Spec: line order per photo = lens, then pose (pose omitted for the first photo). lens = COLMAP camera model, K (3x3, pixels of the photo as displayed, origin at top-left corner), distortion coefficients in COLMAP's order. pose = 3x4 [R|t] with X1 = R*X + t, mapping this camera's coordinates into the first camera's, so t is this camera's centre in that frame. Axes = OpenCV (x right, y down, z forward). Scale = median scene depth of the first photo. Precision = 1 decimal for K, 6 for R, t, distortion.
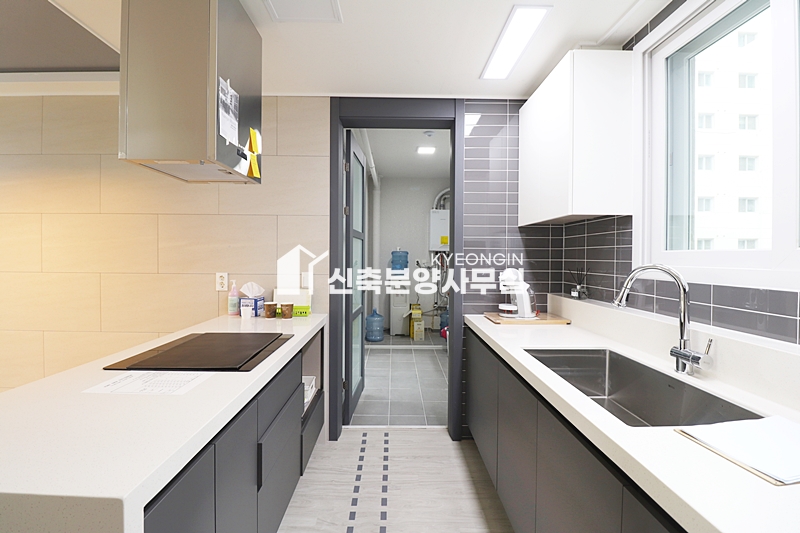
lens RADIAL K [[368.7, 0, 399.2], [0, 368.7, 260.0], [0, 0, 1]] dist [-0.012511, -0.003424]
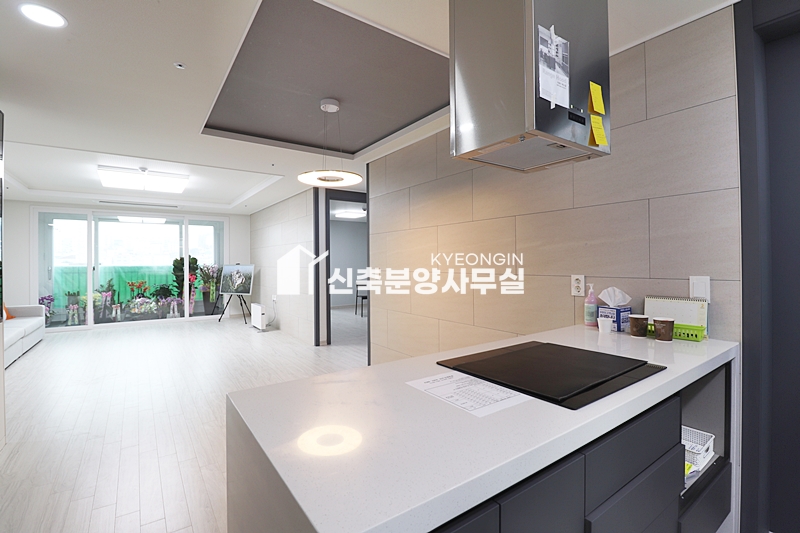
lens RADIAL K [[368.7, 0, 396.2], [0, 368.7, 261.0], [0, 0, 1]] dist [-0.012511, -0.003424]
pose [[0.562281, -0.013614, -0.826834, -0.006883], [0.002715, 0.999889, -0.014617, 0.013544], [0.826942, 0.005974, 0.562256, 0.166388]]
